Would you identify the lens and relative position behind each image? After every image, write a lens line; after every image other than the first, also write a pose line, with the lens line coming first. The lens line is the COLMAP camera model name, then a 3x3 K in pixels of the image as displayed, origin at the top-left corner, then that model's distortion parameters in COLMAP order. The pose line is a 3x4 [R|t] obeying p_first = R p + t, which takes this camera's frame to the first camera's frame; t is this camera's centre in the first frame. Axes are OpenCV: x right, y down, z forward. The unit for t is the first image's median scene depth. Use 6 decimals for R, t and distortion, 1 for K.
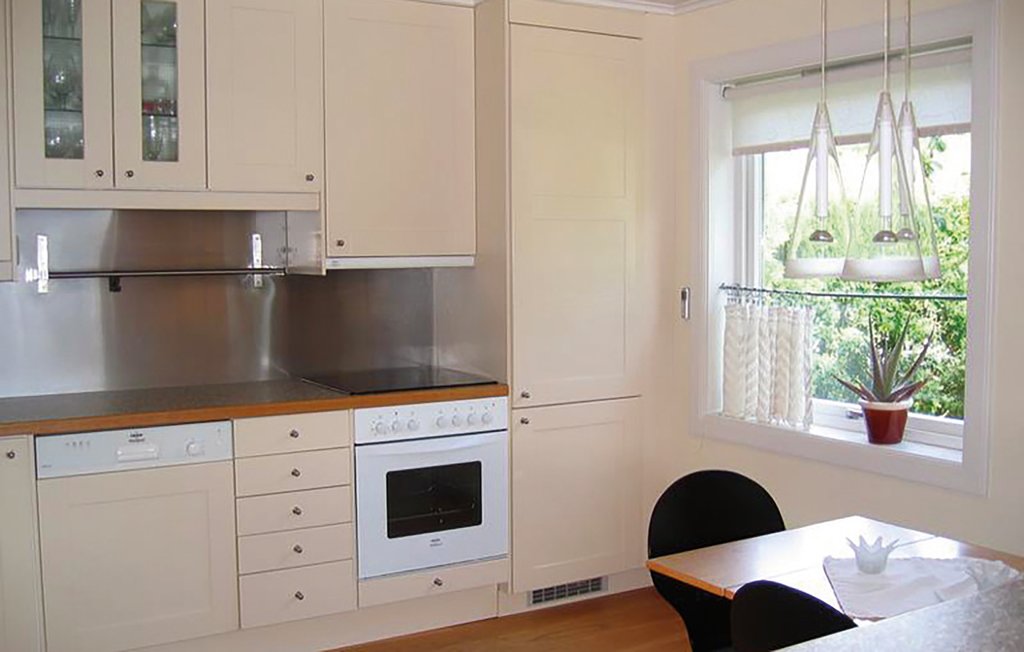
lens RADIAL K [[1091.2, 0, 513.0], [0, 1091.2, 304.7], [0, 0, 1]] dist [-0.088511, -0.009068]
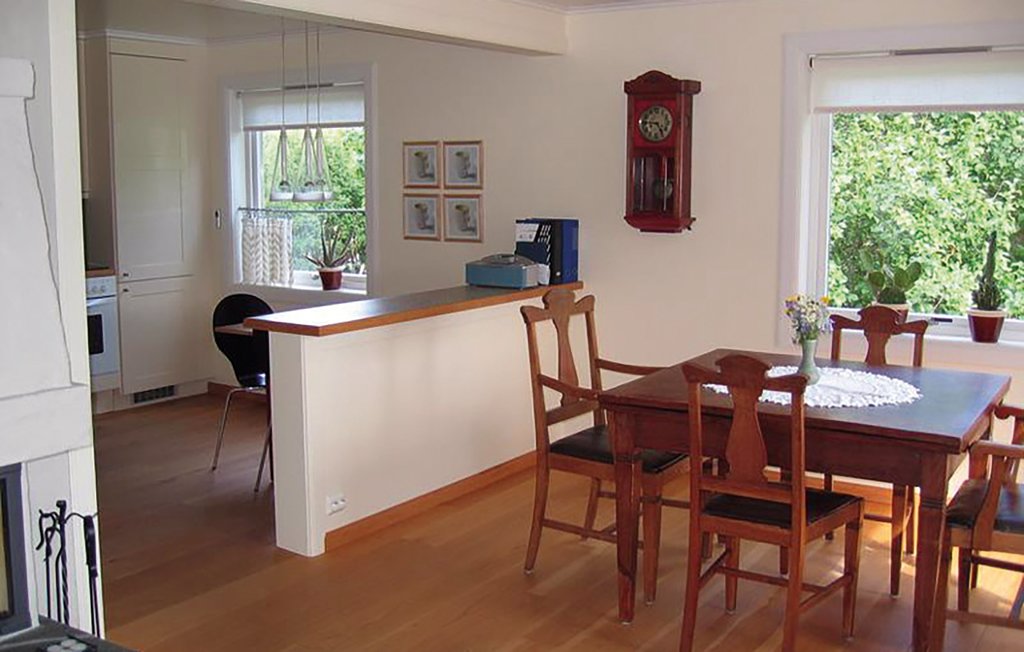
lens RADIAL K [[1091.2, 0, 513.0], [0, 1091.2, 304.7], [0, 0, 1]] dist [-0.088511, -0.009068]
pose [[0.905275, -0.050883, 0.421769, -0.153041], [0.022440, 0.997143, 0.072131, 0.022423], [-0.424234, -0.055833, 0.903830, -0.769183]]
